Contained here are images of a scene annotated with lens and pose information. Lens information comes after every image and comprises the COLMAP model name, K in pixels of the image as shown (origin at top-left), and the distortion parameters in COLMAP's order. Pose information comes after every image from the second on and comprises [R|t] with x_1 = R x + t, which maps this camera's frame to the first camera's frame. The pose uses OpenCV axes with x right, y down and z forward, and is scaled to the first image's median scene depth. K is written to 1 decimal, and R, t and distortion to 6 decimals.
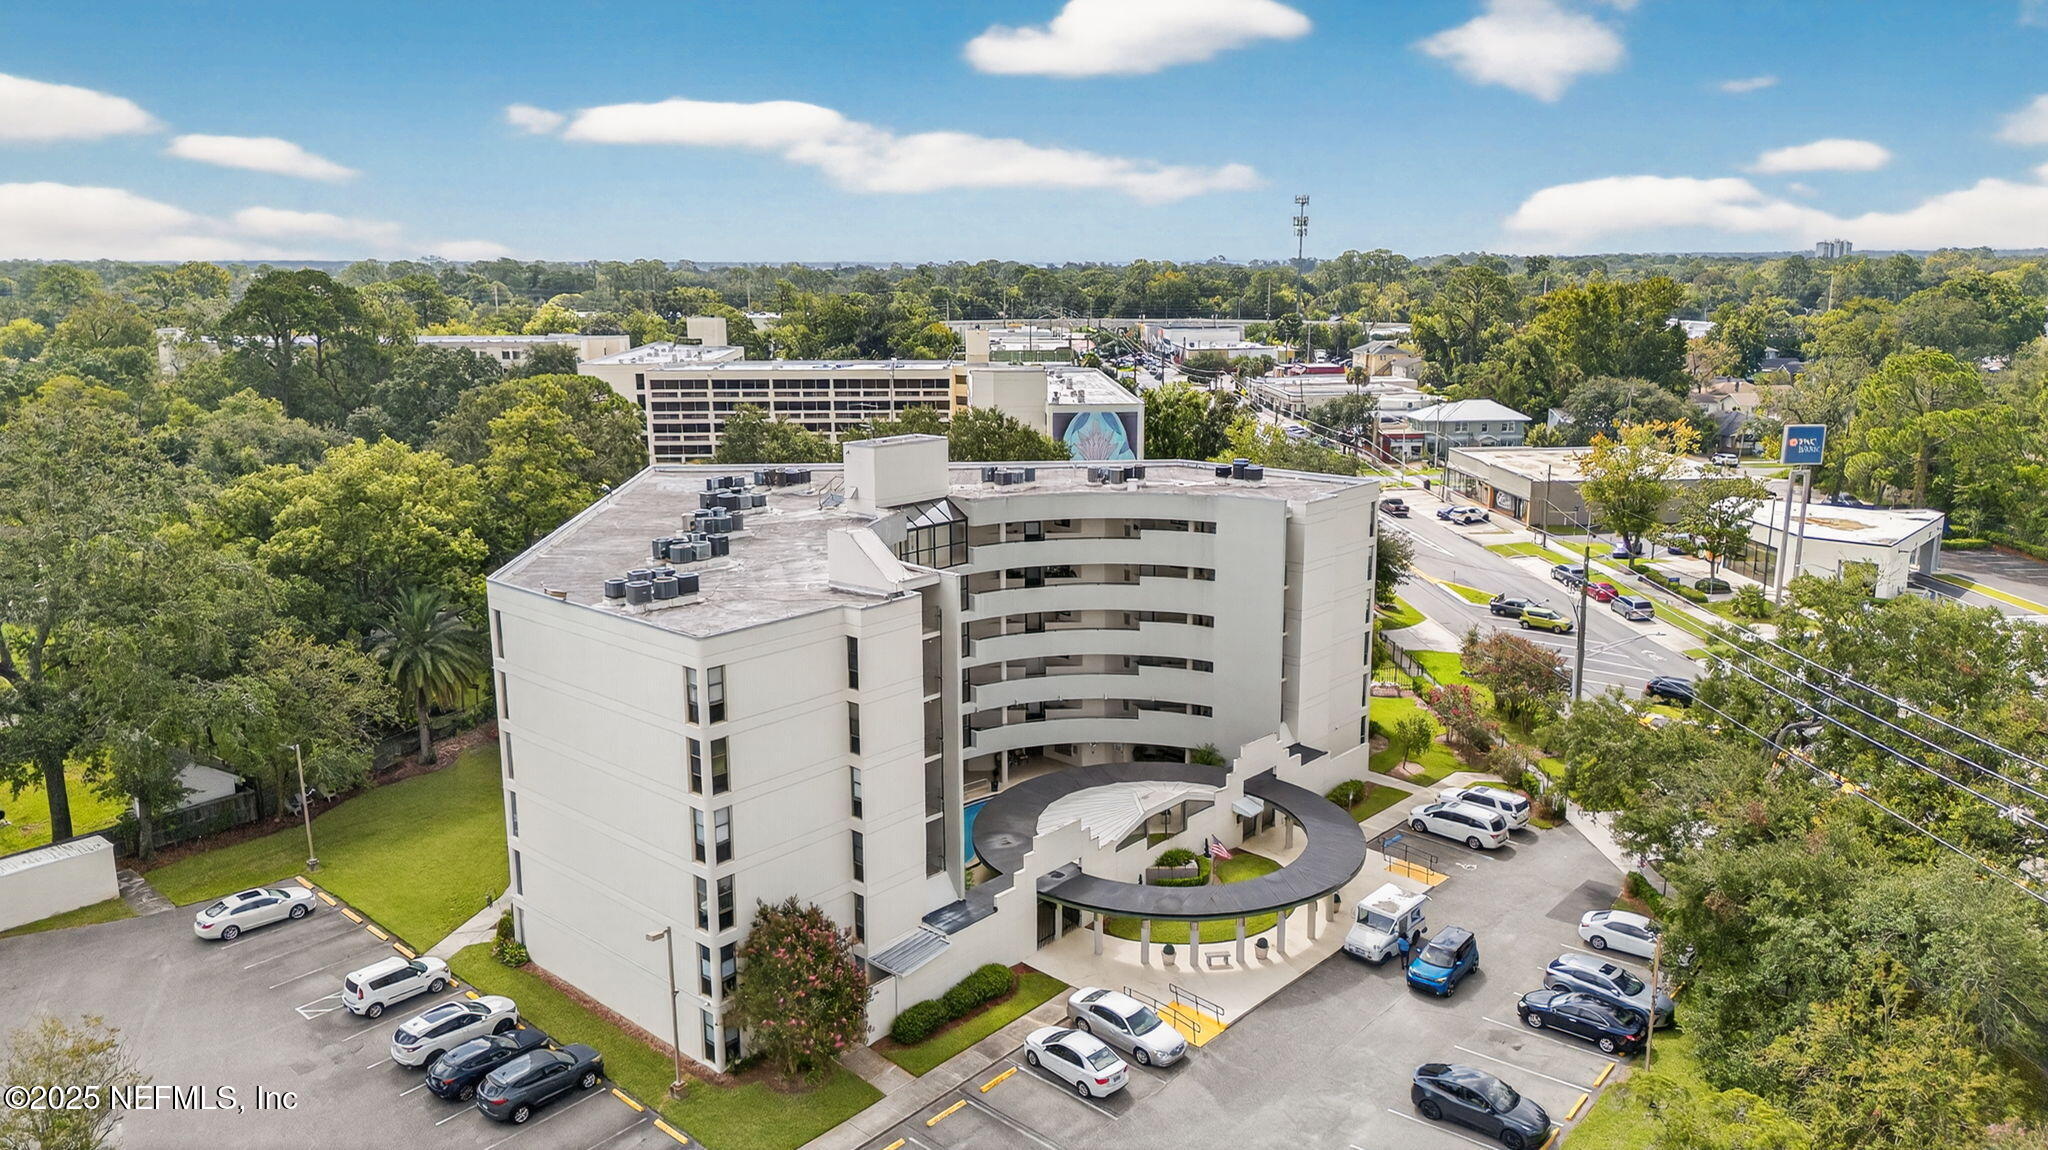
lens RADIAL K [[1445.6, 0, 1022.4], [0, 1445.6, 560.9], [0, 0, 1]] dist [0.051382, -0.020611]
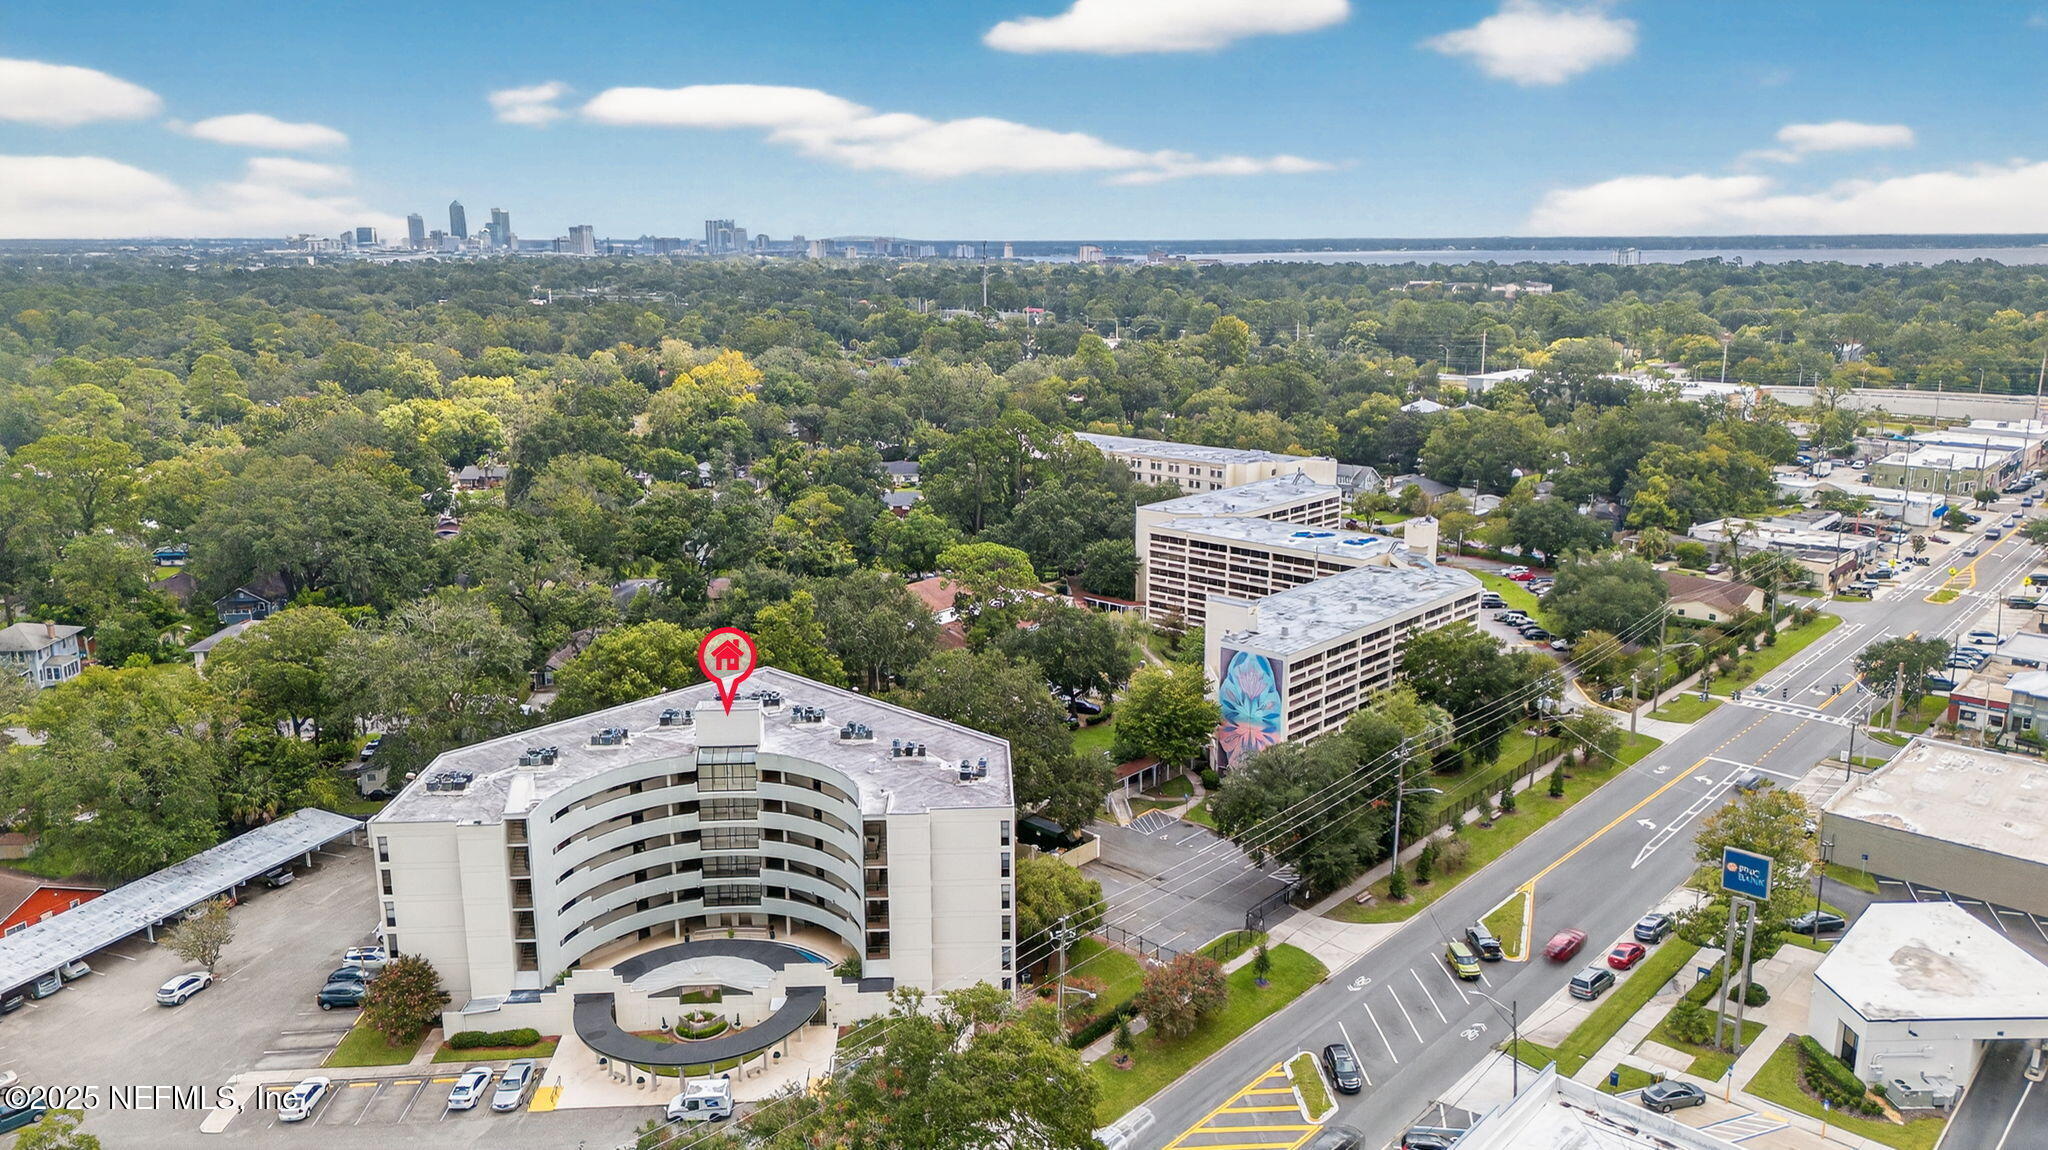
lens RADIAL K [[1445.6, 0, 1028.4], [0, 1445.6, 570.7], [0, 0, 1]] dist [0.051382, -0.020611]
pose [[0.695392, 0.157843, -0.701081, 1.215863], [-0.139972, 0.986645, 0.083300, -0.400617], [0.704867, 0.040206, 0.708199, 0.087021]]
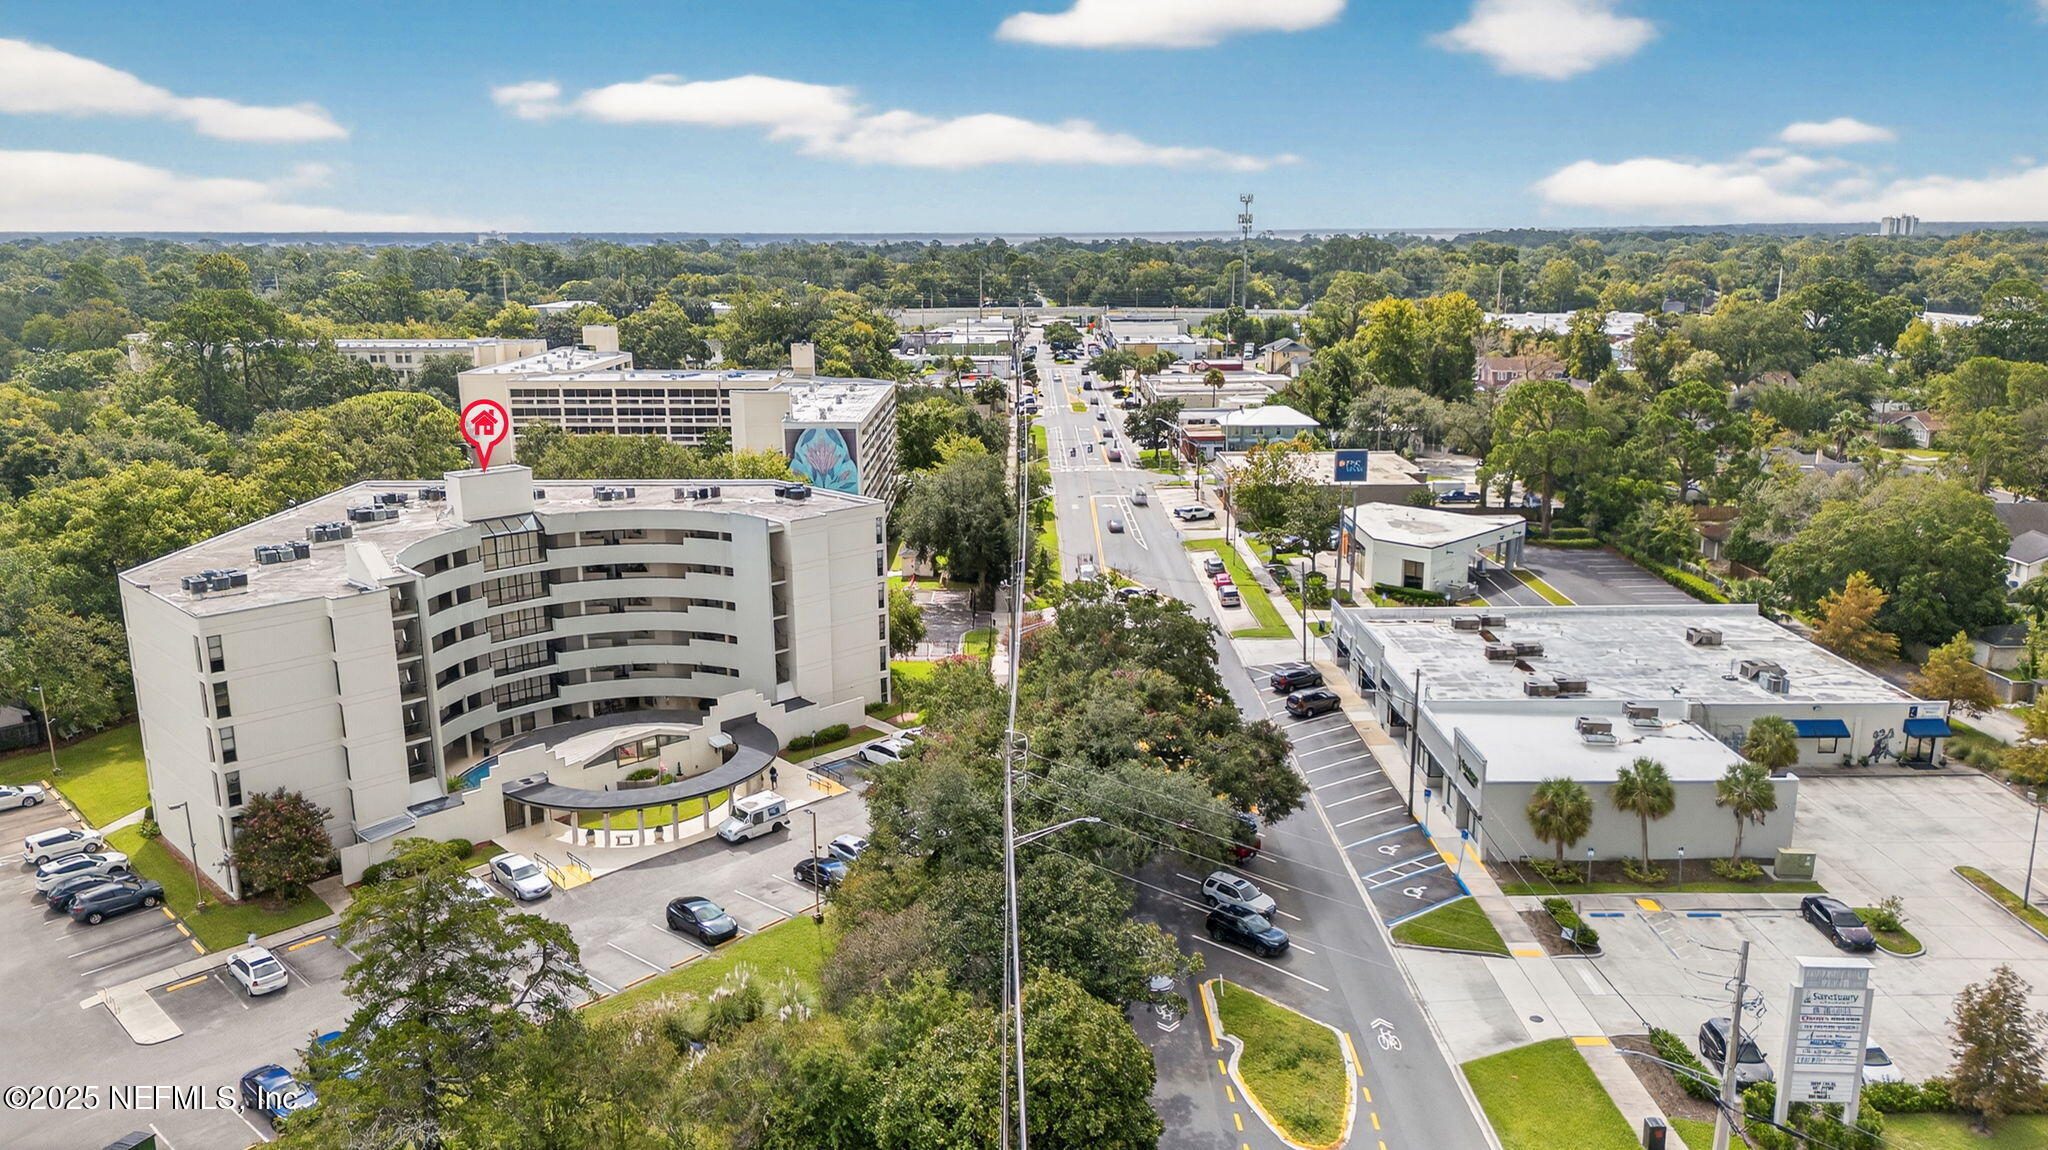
lens RADIAL K [[1445.6, 0, 1035.3], [0, 1445.6, 584.2], [0, 0, 1]] dist [0.051382, -0.020611]
pose [[0.998988, 0.011212, -0.043560, 0.473839], [-0.009662, 0.999318, 0.035642, -0.030095], [0.043930, -0.035185, 0.998415, -0.337673]]
